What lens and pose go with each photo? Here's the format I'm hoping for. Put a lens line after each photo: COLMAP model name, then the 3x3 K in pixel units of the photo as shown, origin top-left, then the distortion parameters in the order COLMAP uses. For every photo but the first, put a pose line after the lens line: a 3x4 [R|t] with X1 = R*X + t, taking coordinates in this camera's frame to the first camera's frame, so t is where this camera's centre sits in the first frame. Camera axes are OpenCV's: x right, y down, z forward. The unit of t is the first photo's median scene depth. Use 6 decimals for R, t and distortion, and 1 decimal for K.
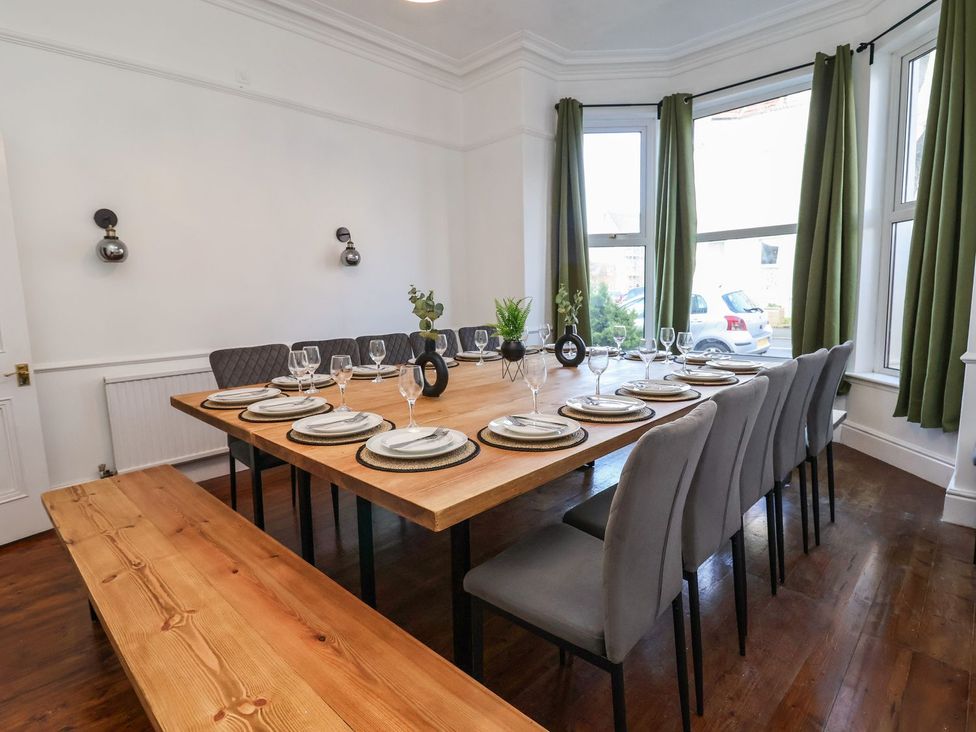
lens RADIAL K [[509.8, 0, 481.0], [0, 509.8, 348.0], [0, 0, 1]] dist [-0.003965, -0.001124]
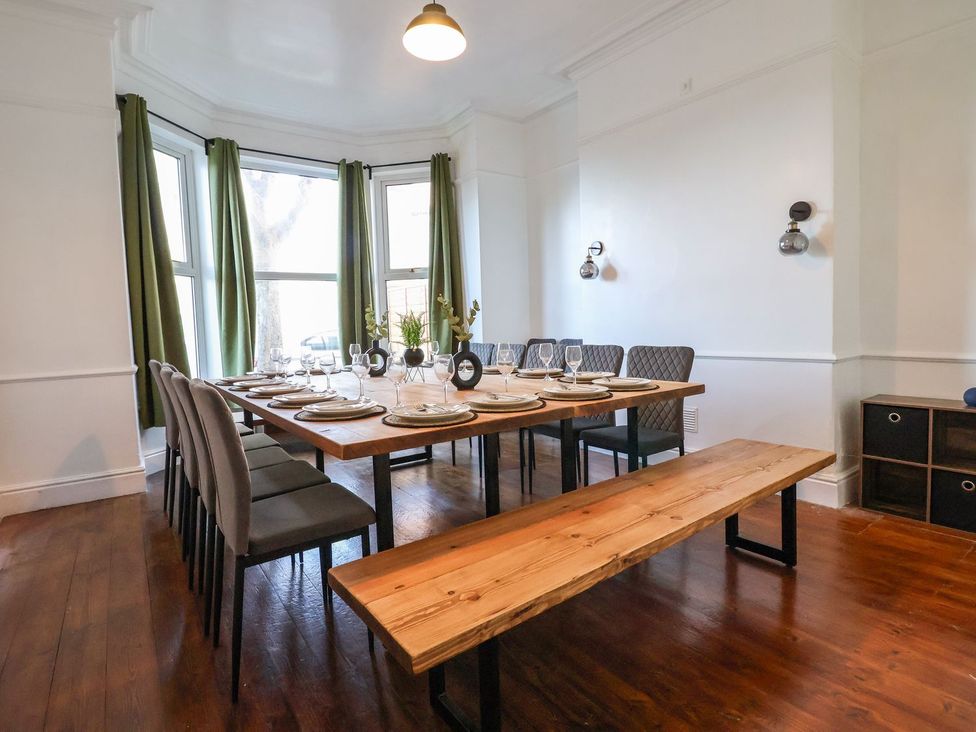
lens RADIAL K [[509.8, 0, 481.0], [0, 509.8, 348.0], [0, 0, 1]] dist [-0.003965, -0.001124]
pose [[0.170425, -0.033122, 0.984814, -0.760608], [0.137918, 0.990399, 0.009442, -0.003422], [-0.975671, 0.134214, 0.173357, 0.460218]]
